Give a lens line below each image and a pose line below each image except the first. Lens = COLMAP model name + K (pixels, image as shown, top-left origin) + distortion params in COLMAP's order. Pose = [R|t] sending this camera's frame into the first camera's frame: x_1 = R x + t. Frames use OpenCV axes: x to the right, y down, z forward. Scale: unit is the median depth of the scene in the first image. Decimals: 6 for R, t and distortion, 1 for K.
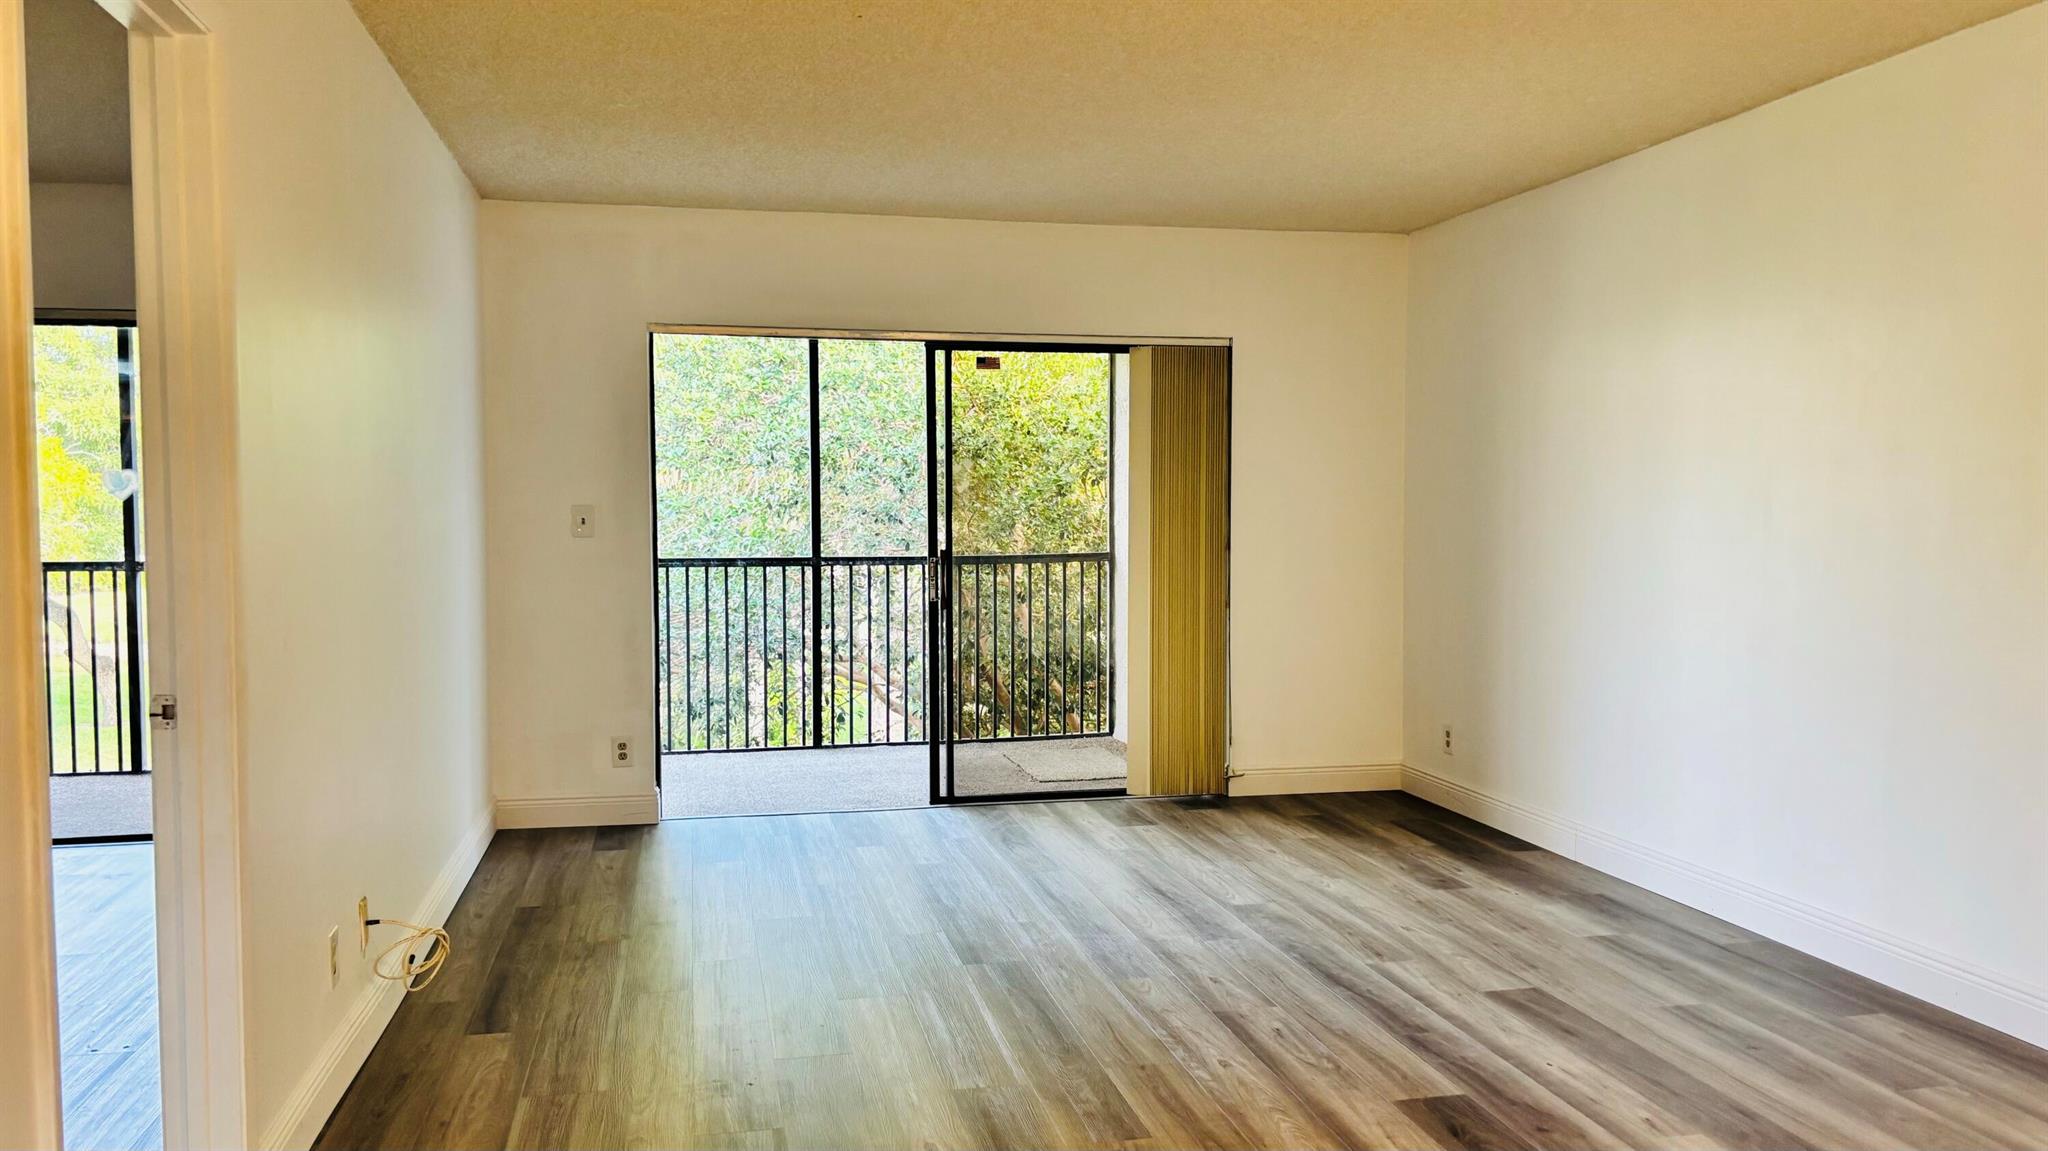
lens RADIAL K [[1542.8, 0, 1027.1], [0, 1542.8, 582.7], [0, 0, 1]] dist [0.057105, -0.058655]
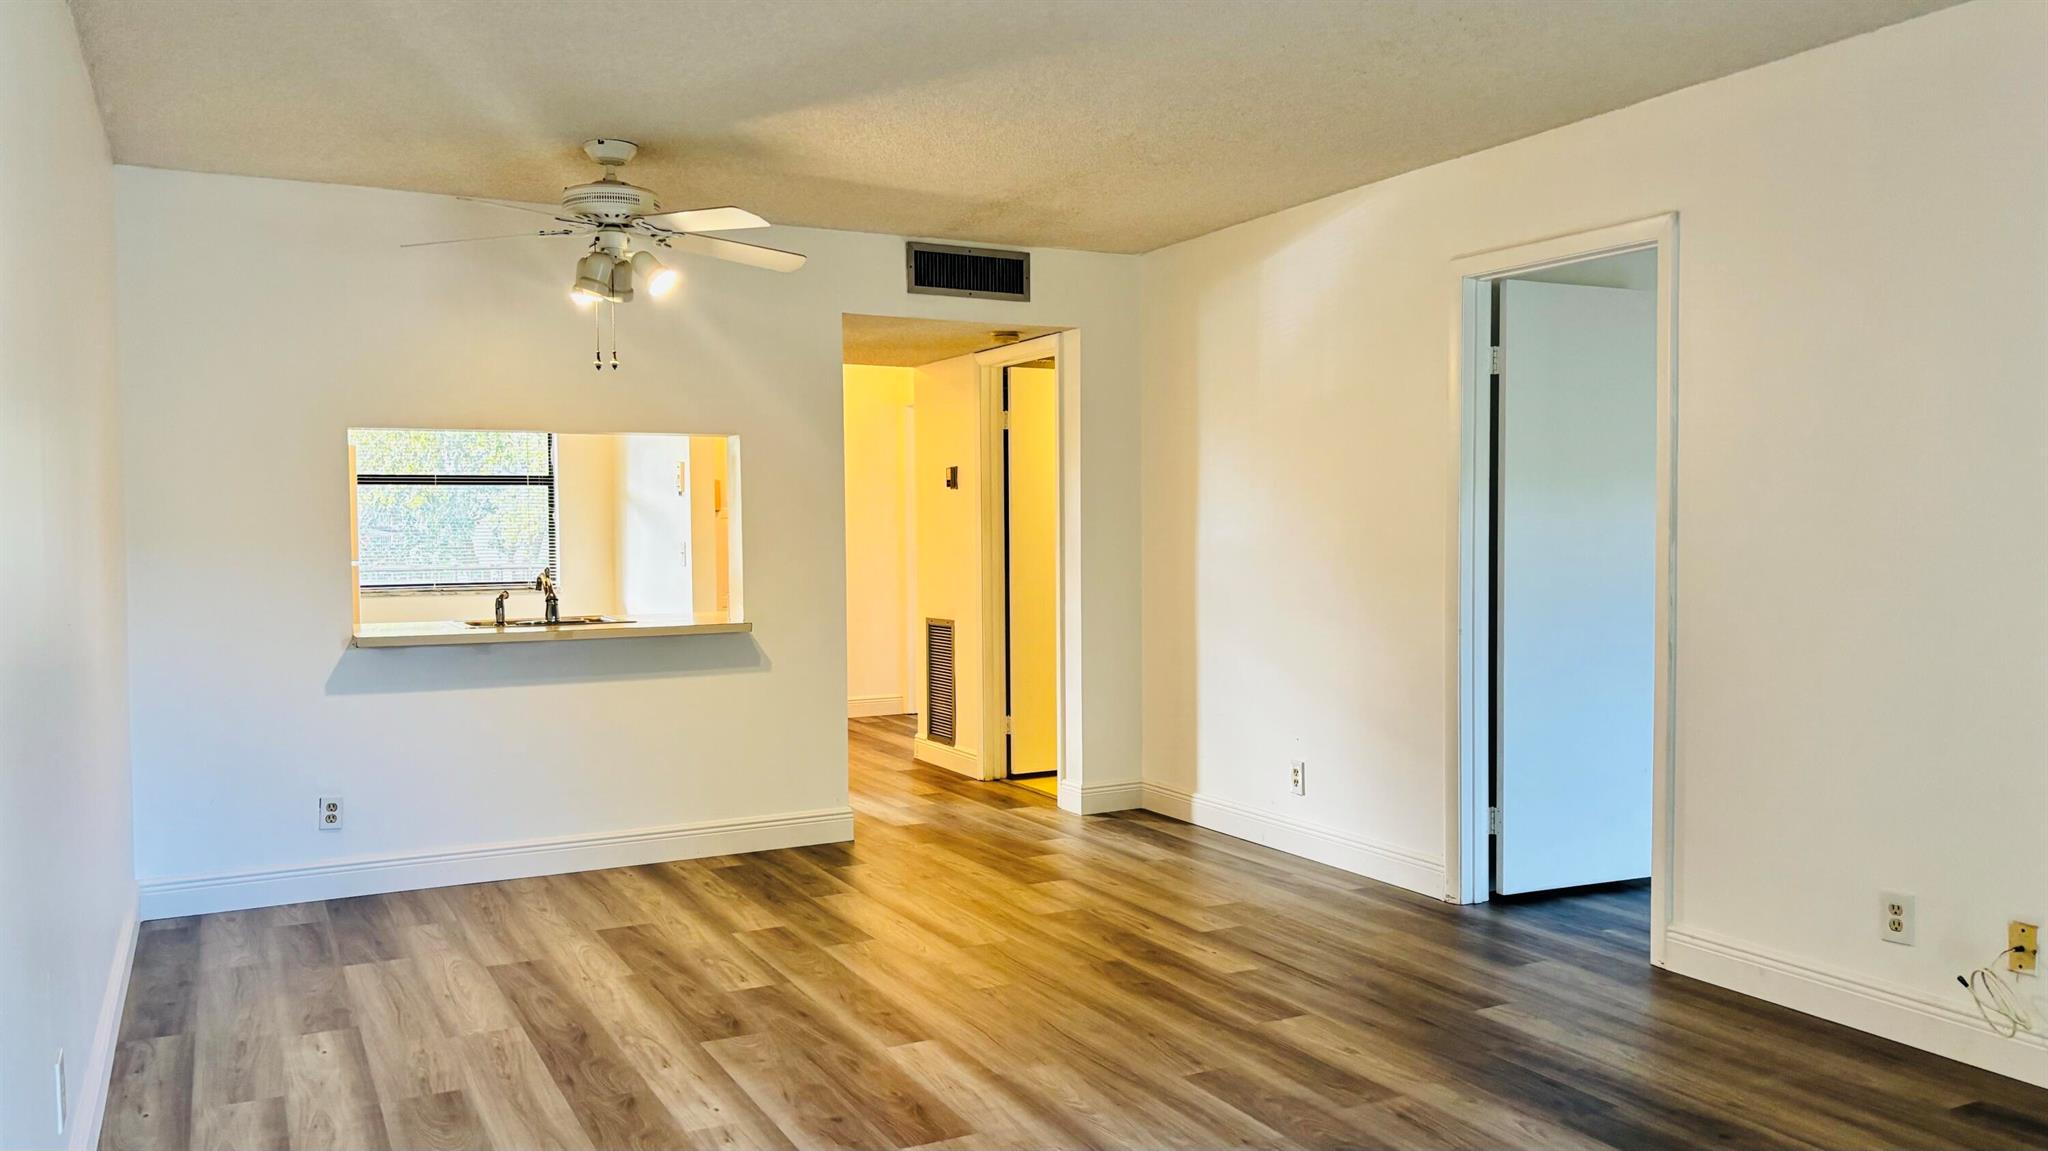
lens RADIAL K [[1542.8, 0, 1034.0], [0, 1542.8, 575.2], [0, 0, 1]] dist [0.057105, -0.058655]
pose [[-0.964700, 0.016817, -0.262812, 0.265976], [-0.005325, 0.996509, 0.083314, -0.056720], [0.263296, 0.081772, -0.961243, 1.132416]]
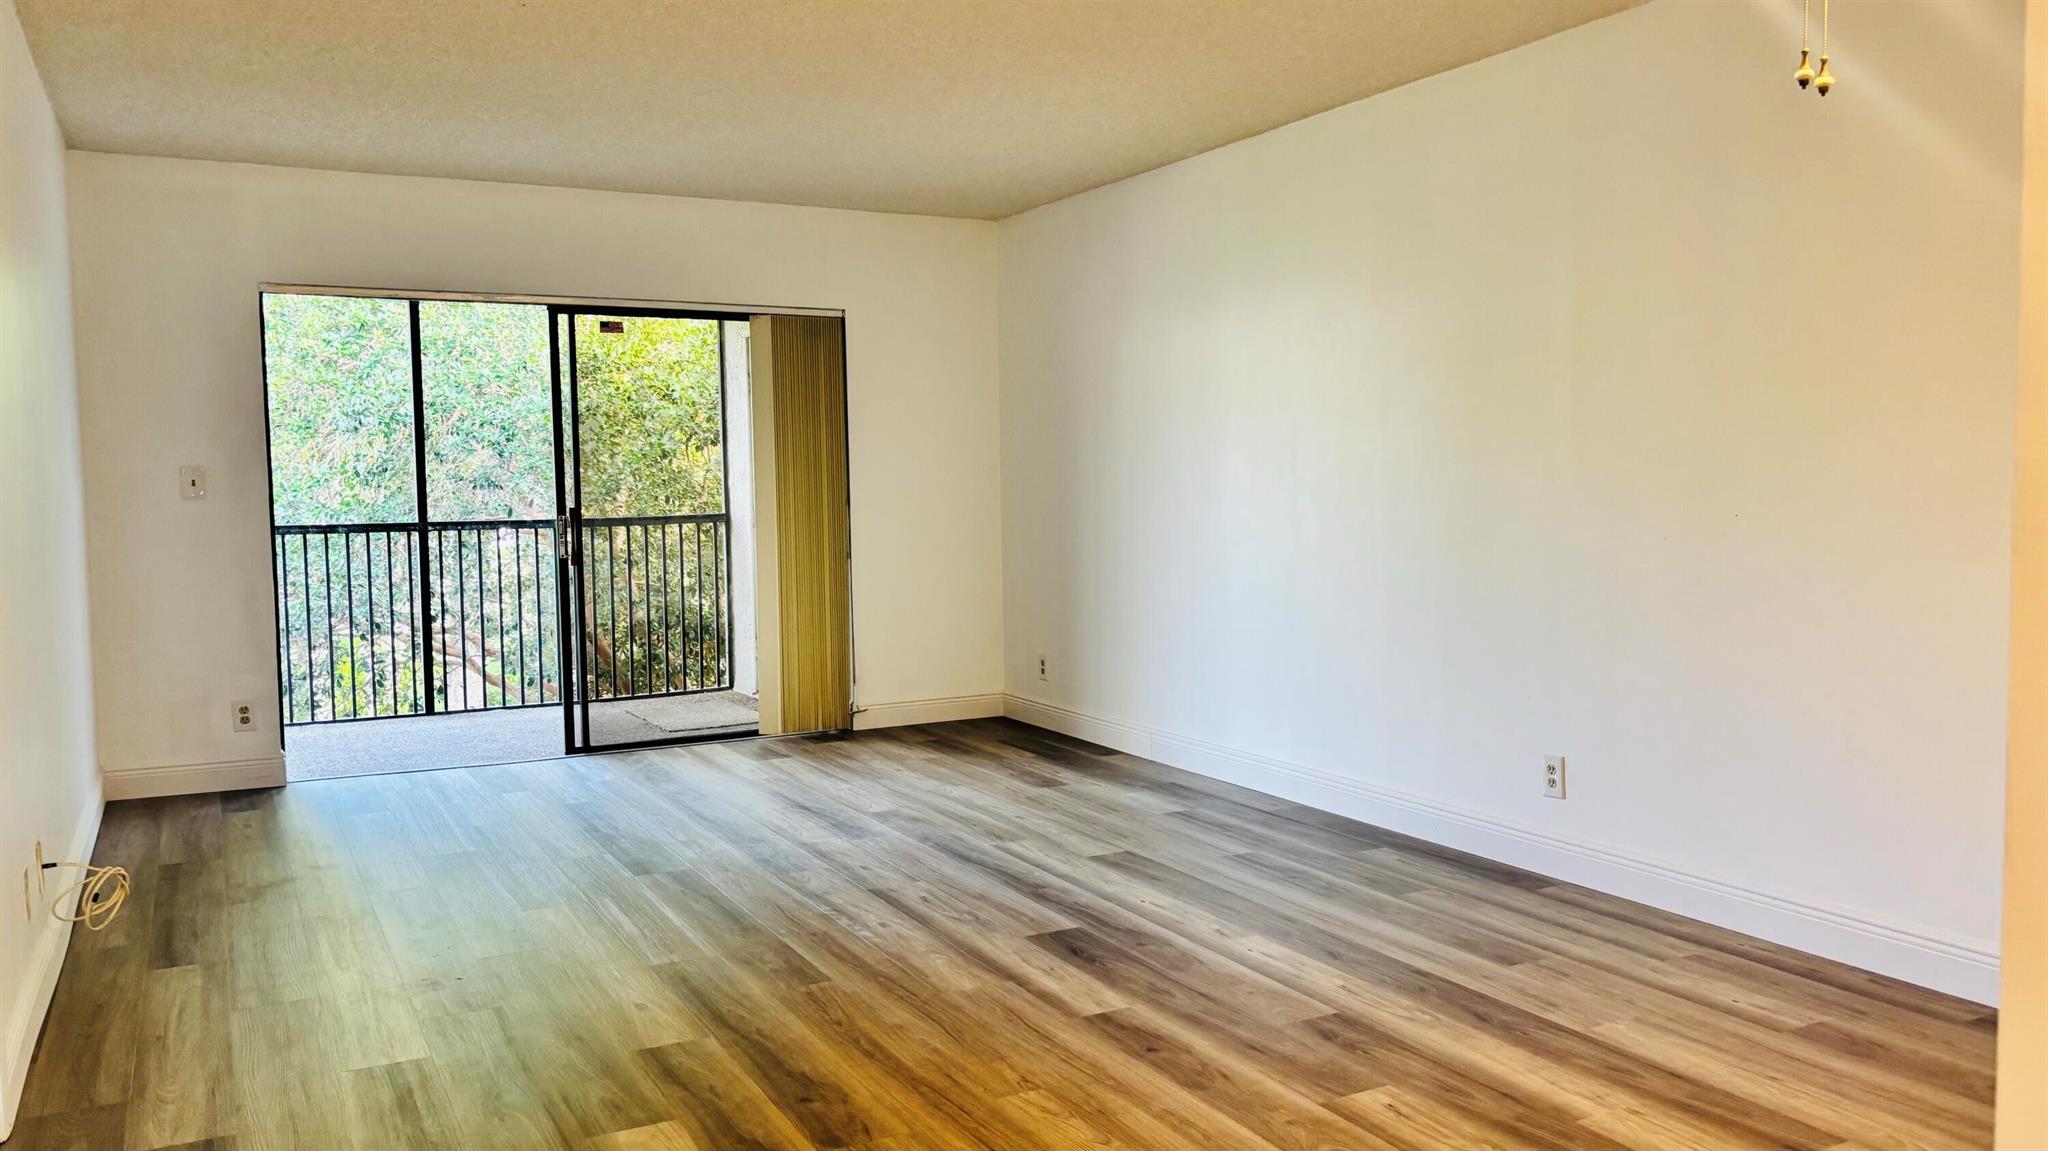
lens RADIAL K [[1542.8, 0, 1018.8], [0, 1542.8, 578.2], [0, 0, 1]] dist [0.057105, -0.058655]
pose [[0.964476, -0.028183, 0.262663, -0.047053], [0.024825, 0.999562, 0.016095, 0.019268], [-0.263002, -0.009002, 0.964753, -0.098552]]
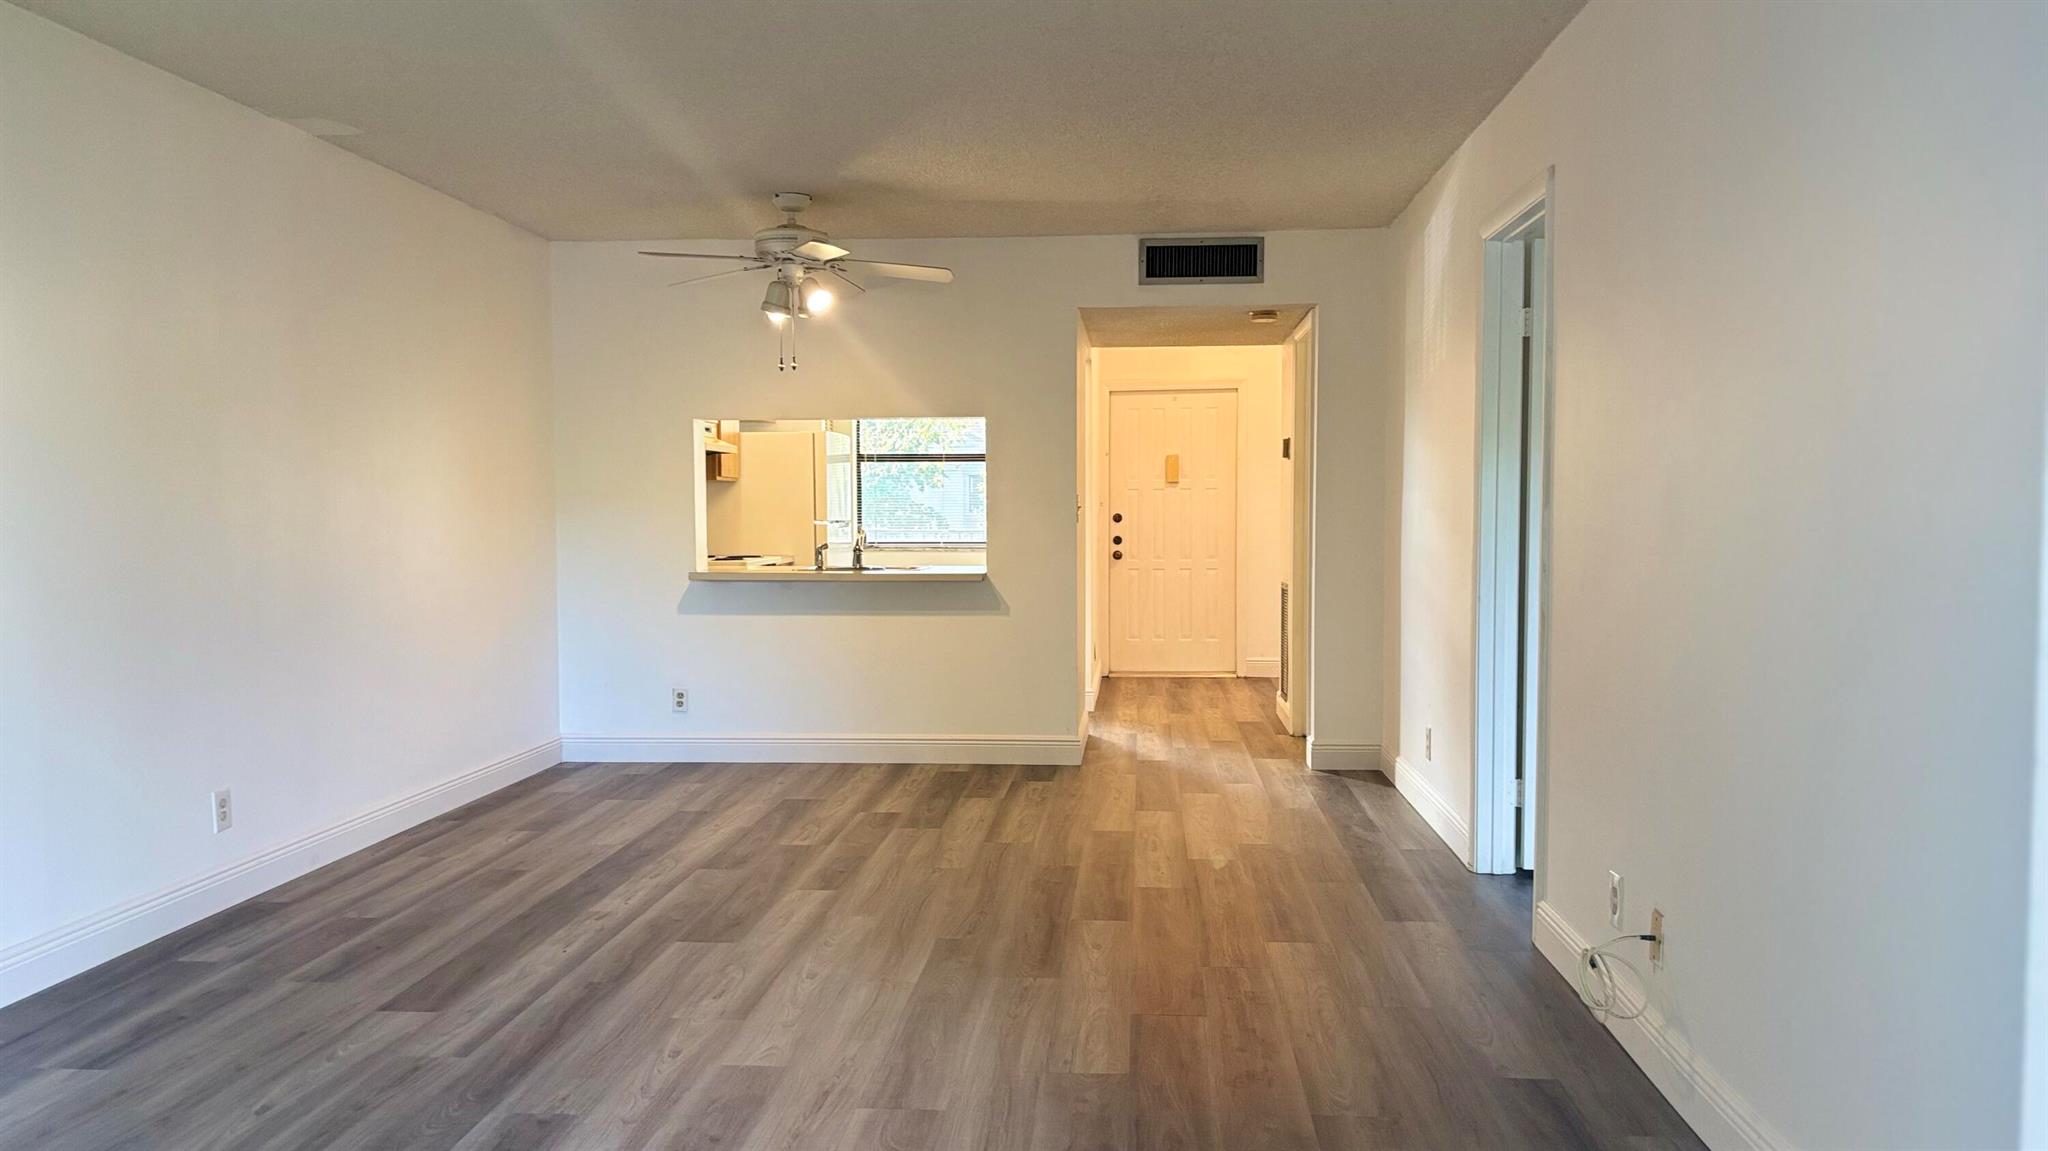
lens RADIAL K [[1542.8, 0, 1015.9], [0, 1542.8, 580.4], [0, 0, 1]] dist [0.057105, -0.058655]
pose [[-0.955864, -0.012055, 0.293561, -0.215833], [0.017897, 0.994914, 0.099129, -0.054292], [-0.293263, 0.100008, -0.950787, 1.261093]]
